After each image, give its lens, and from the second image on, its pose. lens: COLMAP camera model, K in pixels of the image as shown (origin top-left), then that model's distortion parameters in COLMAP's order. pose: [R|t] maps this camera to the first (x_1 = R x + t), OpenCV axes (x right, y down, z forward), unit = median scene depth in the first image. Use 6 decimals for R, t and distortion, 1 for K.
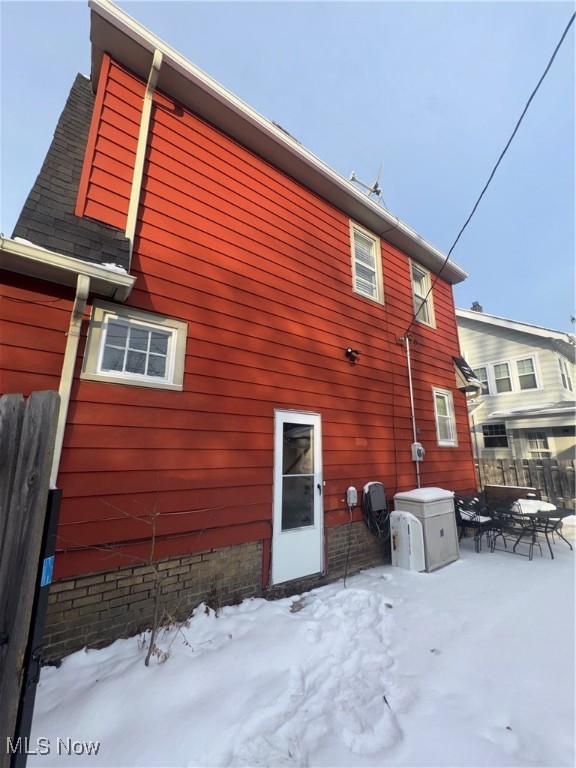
lens RADIAL K [[307.0, 0, 290.0], [0, 307.0, 384.2], [0, 0, 1]] dist [-0.004281, 0.000291]
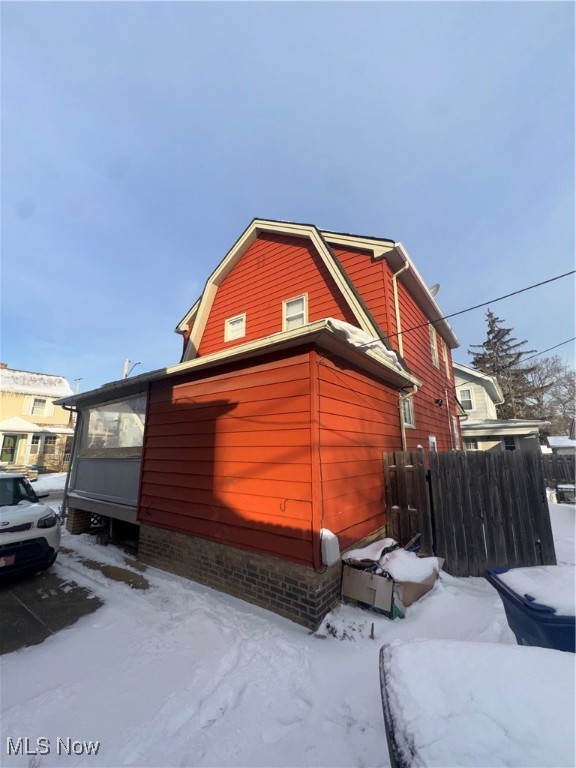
lens RADIAL K [[307.0, 0, 285.7], [0, 307.0, 380.3], [0, 0, 1]] dist [-0.004281, 0.000291]
pose [[0.961171, 0.057394, 0.269918, -0.881744], [-0.058397, 0.998284, -0.004321, -0.122220], [-0.269703, -0.011609, 0.962874, -0.395925]]
